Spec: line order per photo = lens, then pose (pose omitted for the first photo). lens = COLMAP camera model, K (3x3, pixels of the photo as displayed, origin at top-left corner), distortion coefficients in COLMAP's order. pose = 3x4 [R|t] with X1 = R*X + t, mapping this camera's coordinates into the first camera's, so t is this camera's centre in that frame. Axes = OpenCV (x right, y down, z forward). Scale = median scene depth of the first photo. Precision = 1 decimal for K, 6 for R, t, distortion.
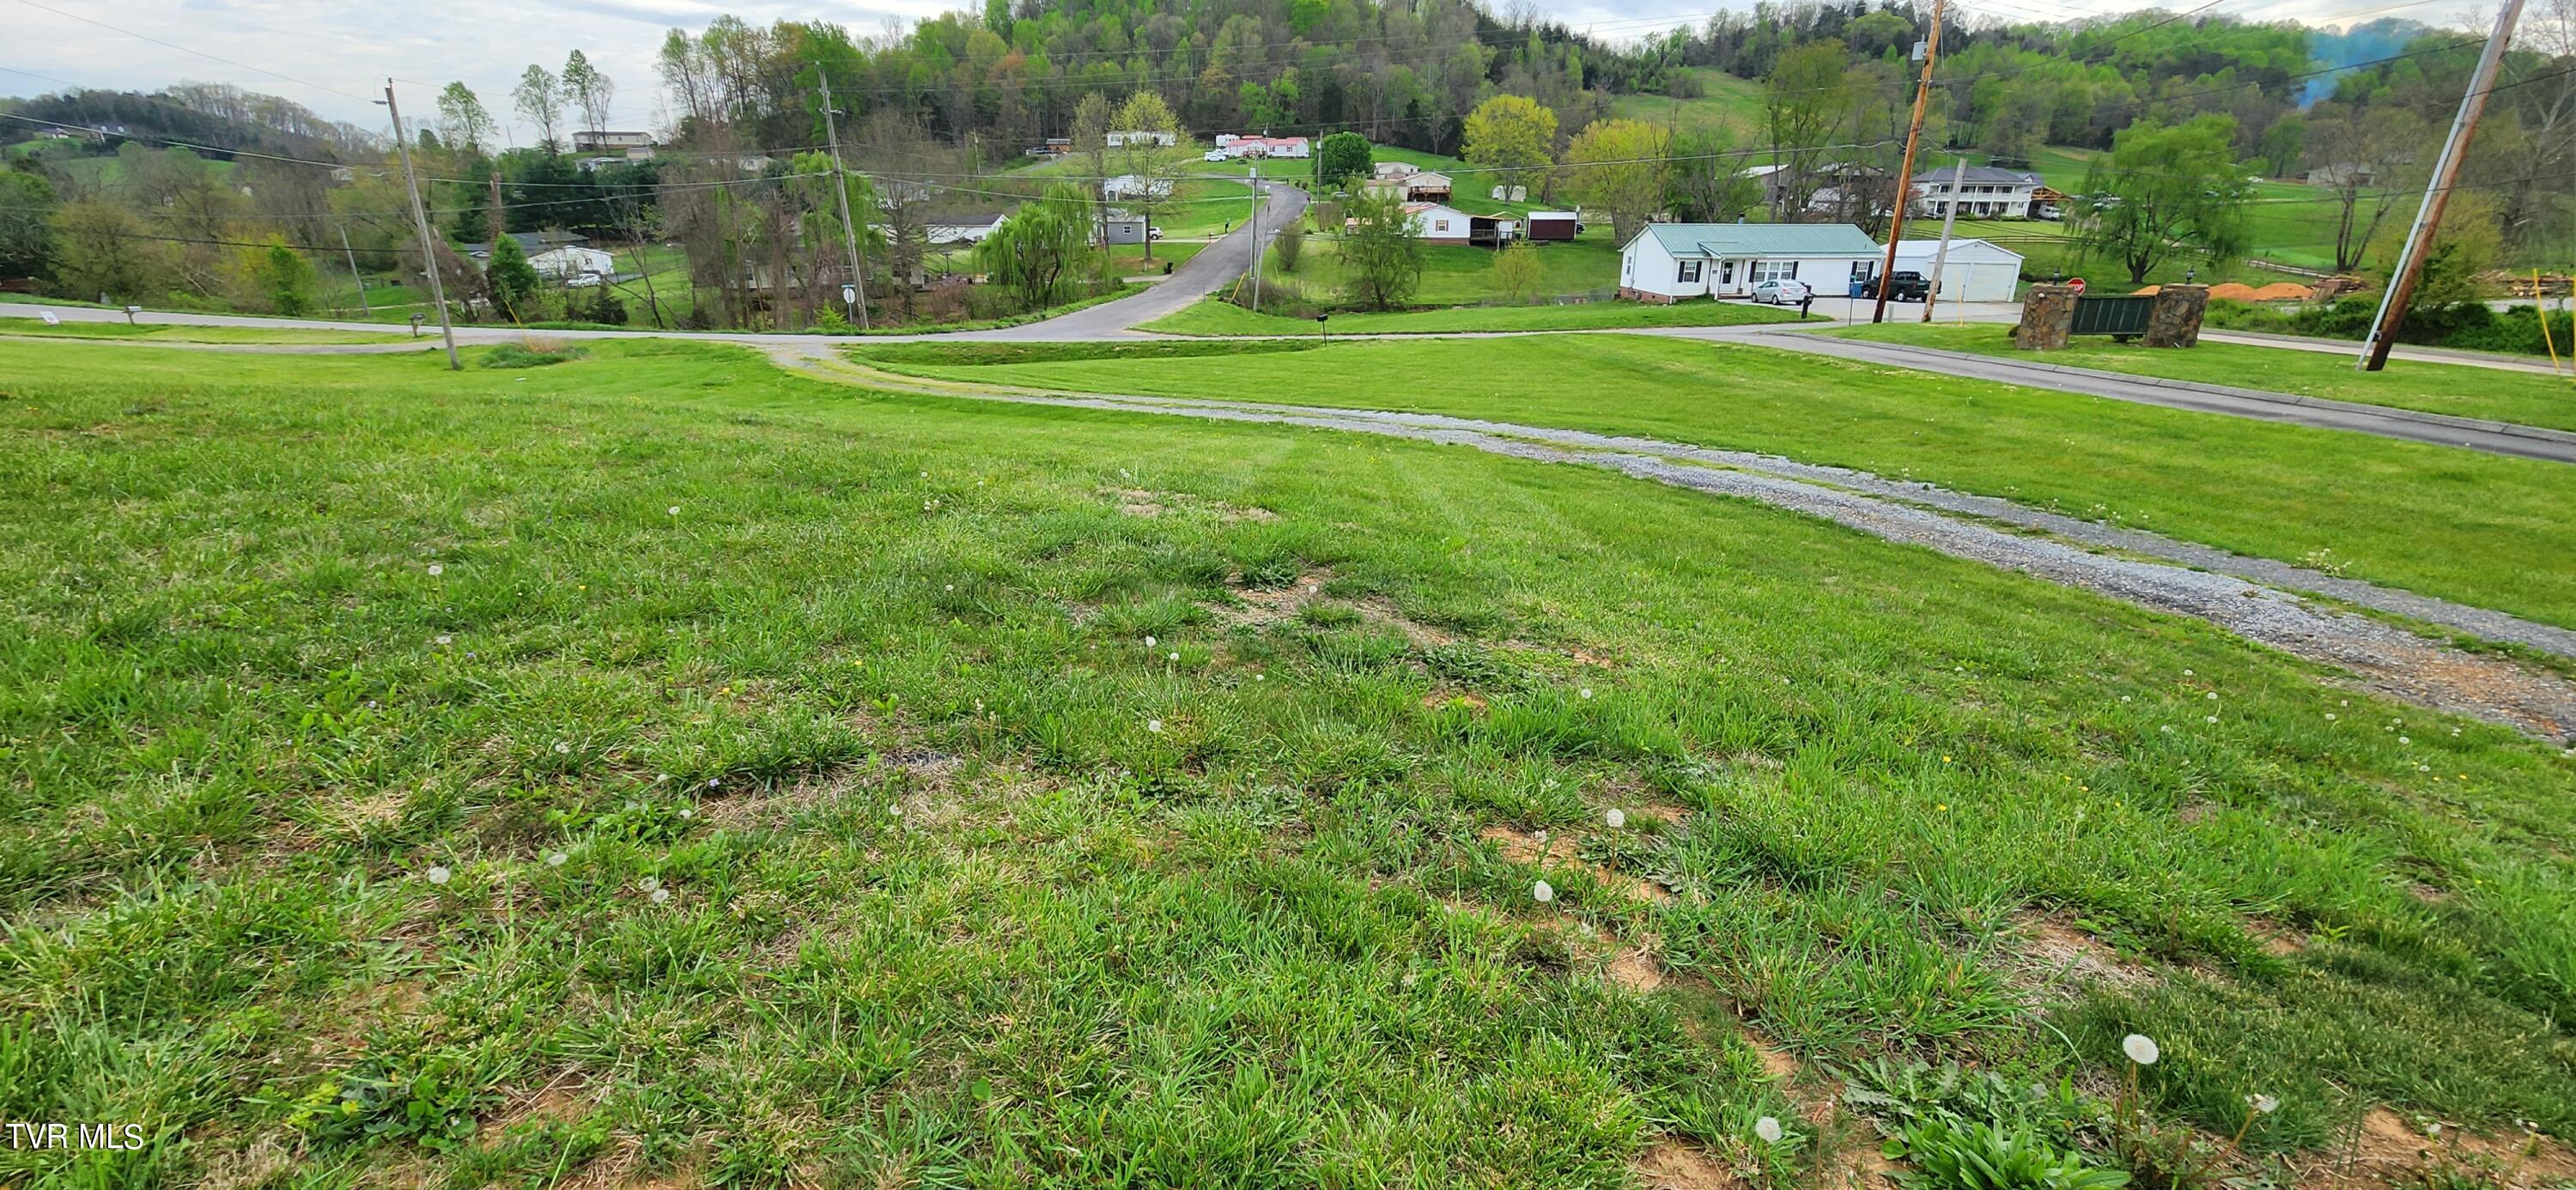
lens RADIAL K [[1053.6, 0, 1283.8], [0, 1053.6, 595.2], [0, 0, 1]] dist [0.000328, 0.000313]
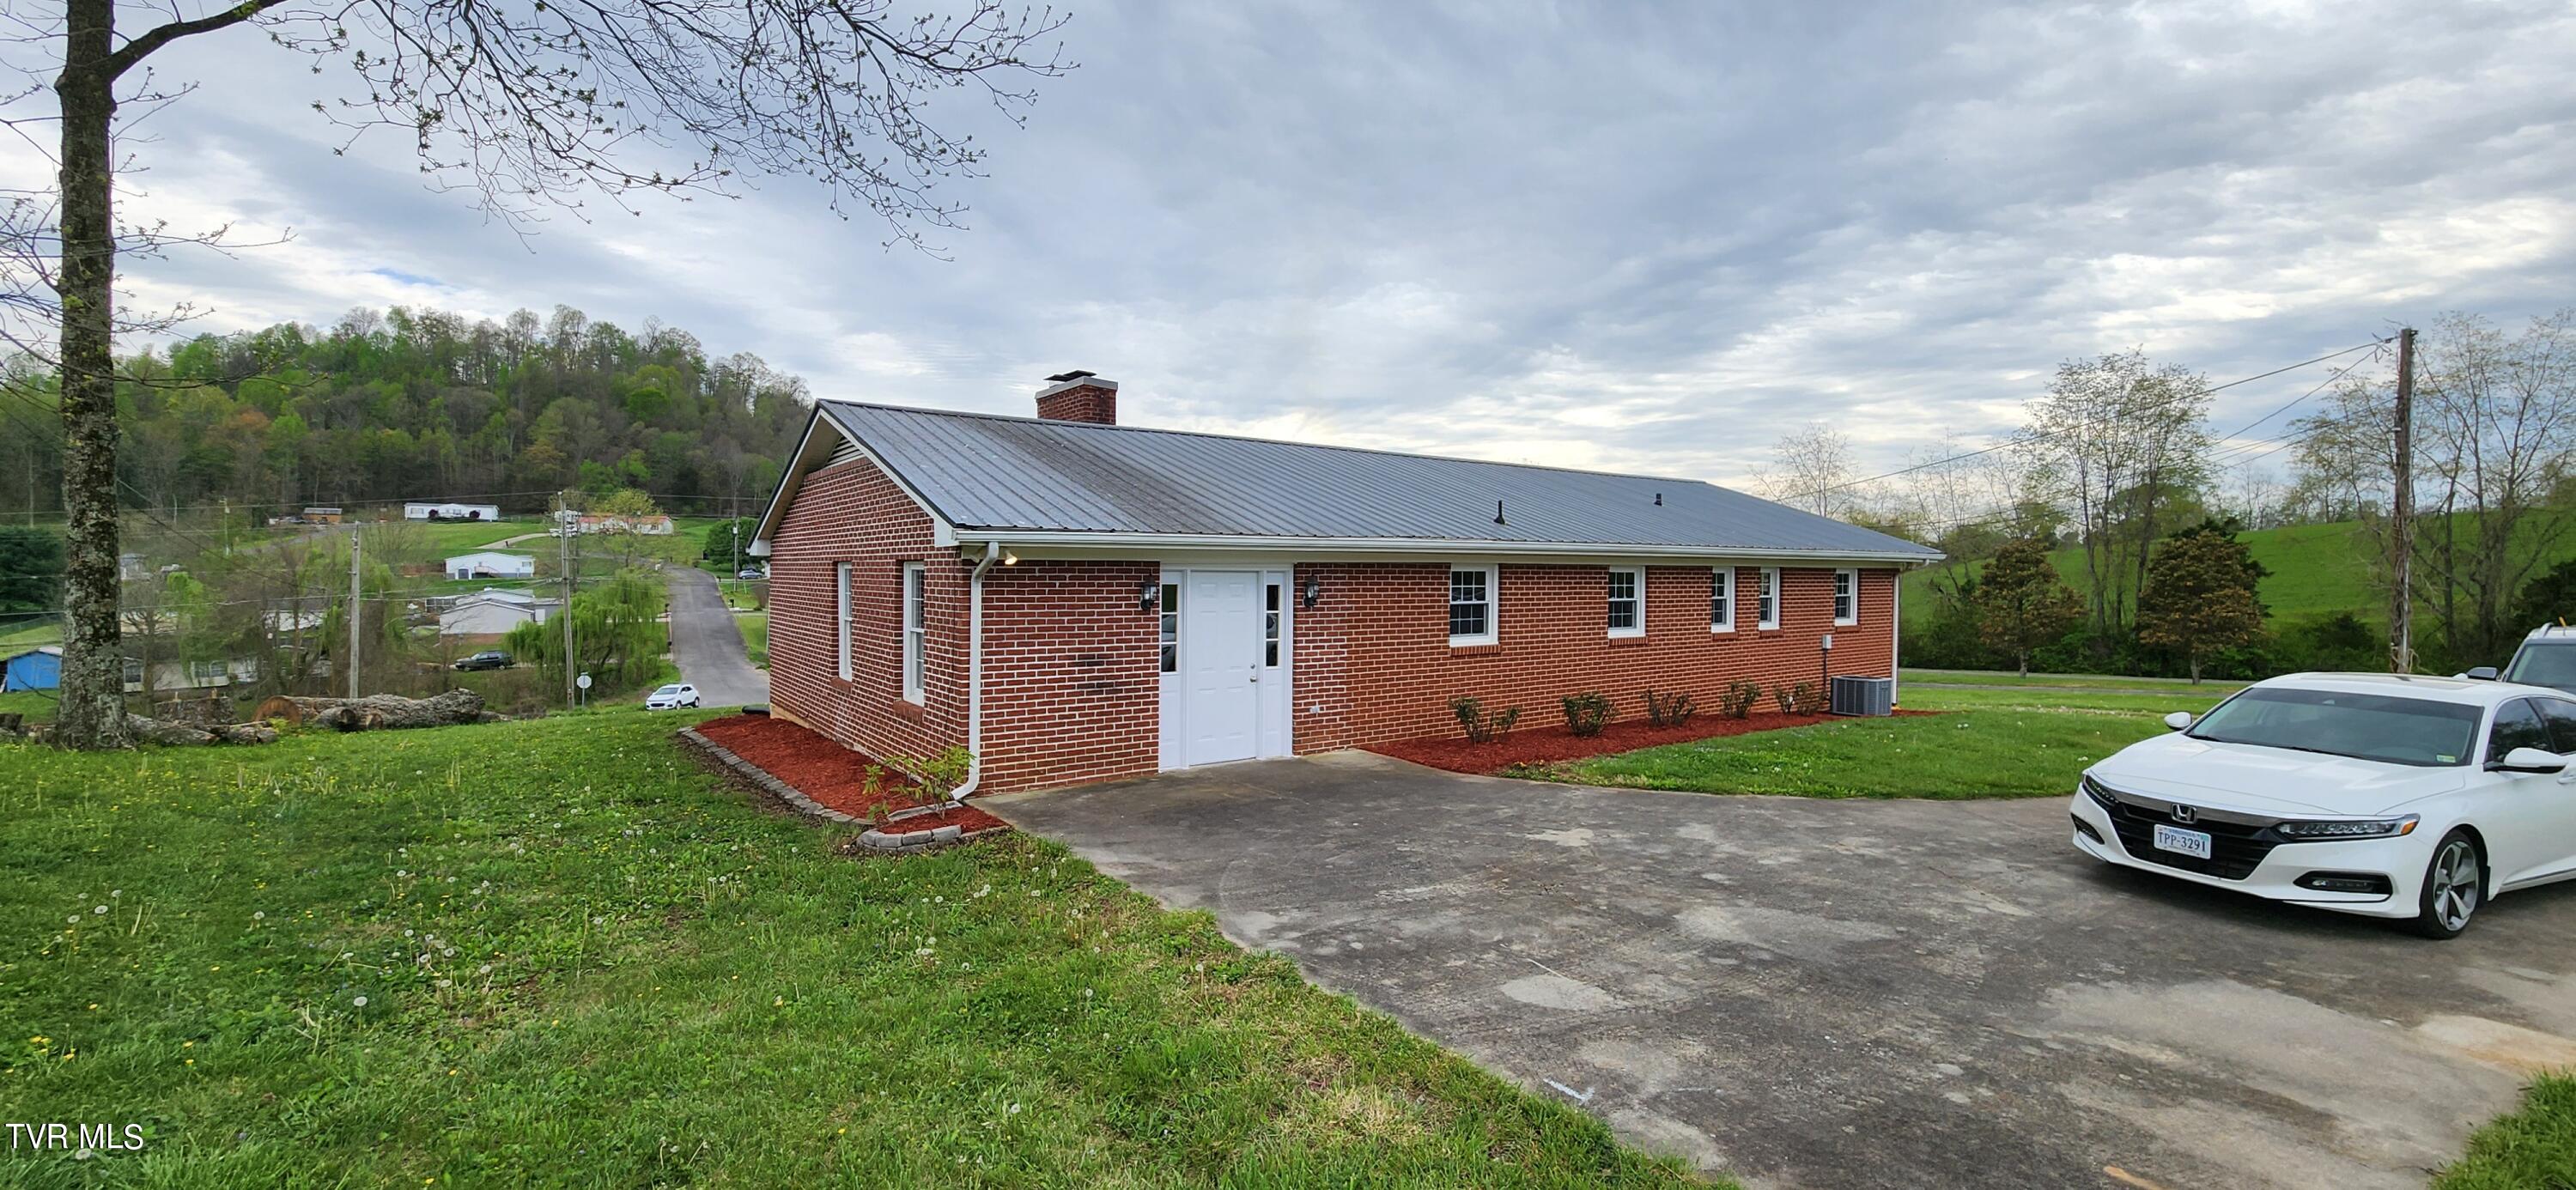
lens RADIAL K [[1053.6, 0, 1290.9], [0, 1053.6, 583.9], [0, 0, 1]] dist [0.000328, 0.000313]
pose [[0.804029, -0.005831, 0.594561, -0.086547], [0.205397, 0.941119, -0.268529, 0.014619], [-0.557987, 0.338026, 0.757885, -0.060620]]
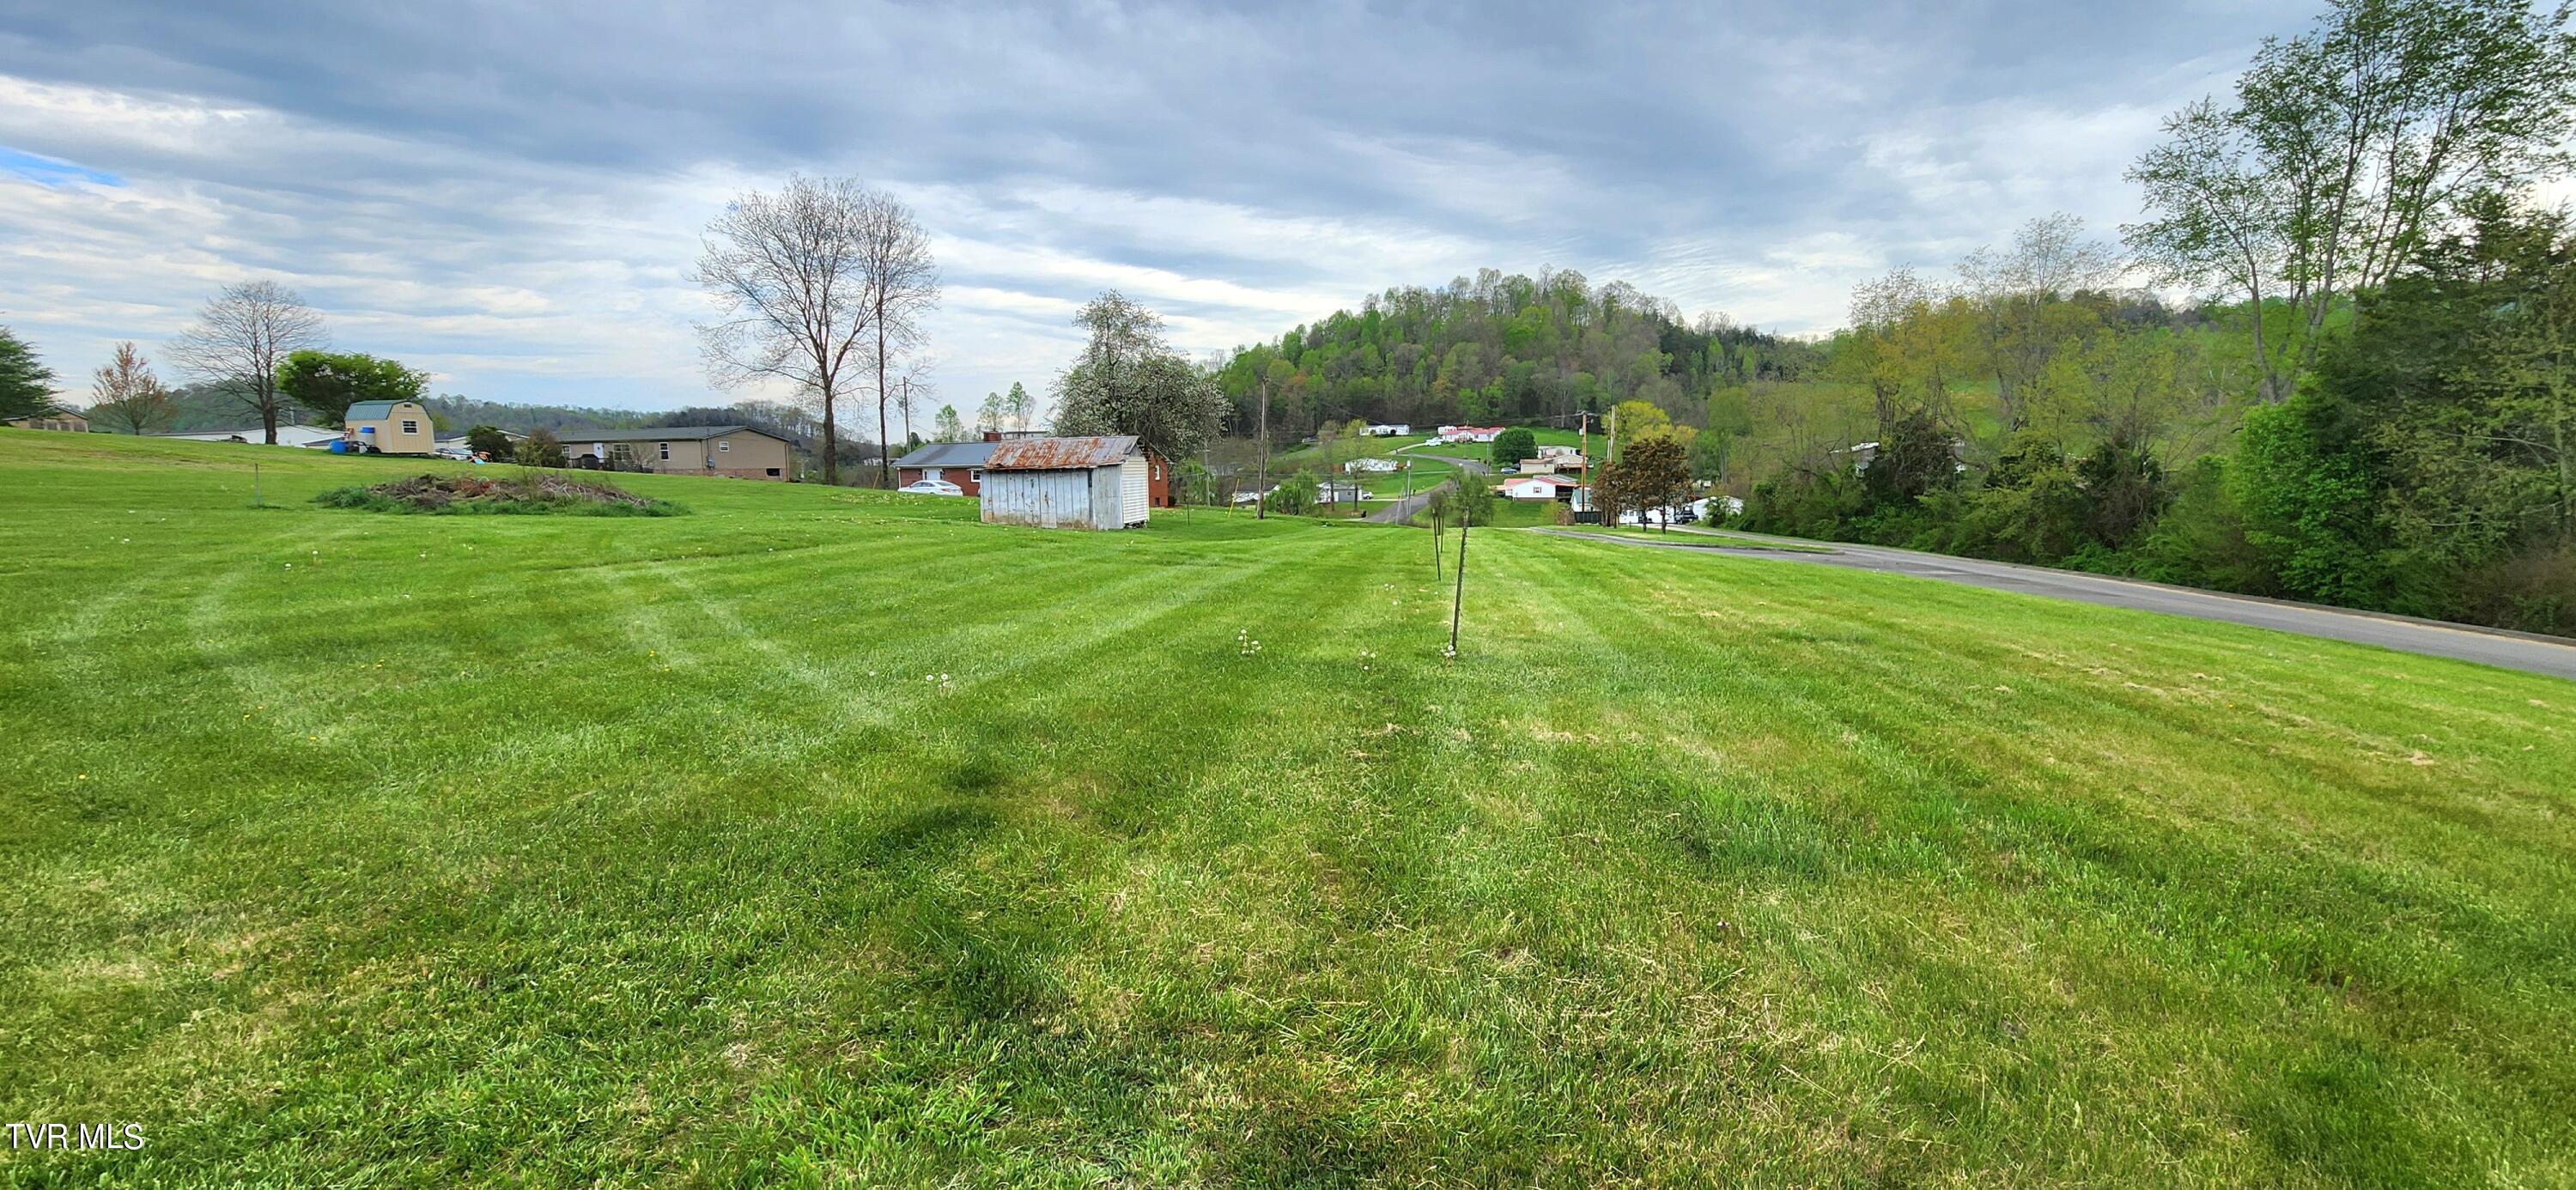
lens RADIAL K [[1053.6, 0, 1293.2], [0, 1053.6, 588.4], [0, 0, 1]] dist [0.000328, 0.000313]
pose [[0.970253, 0.016322, -0.241542, 0.078223], [-0.074041, 0.969924, -0.231876, 0.086880], [0.230493, 0.242862, 0.942280, -0.251151]]
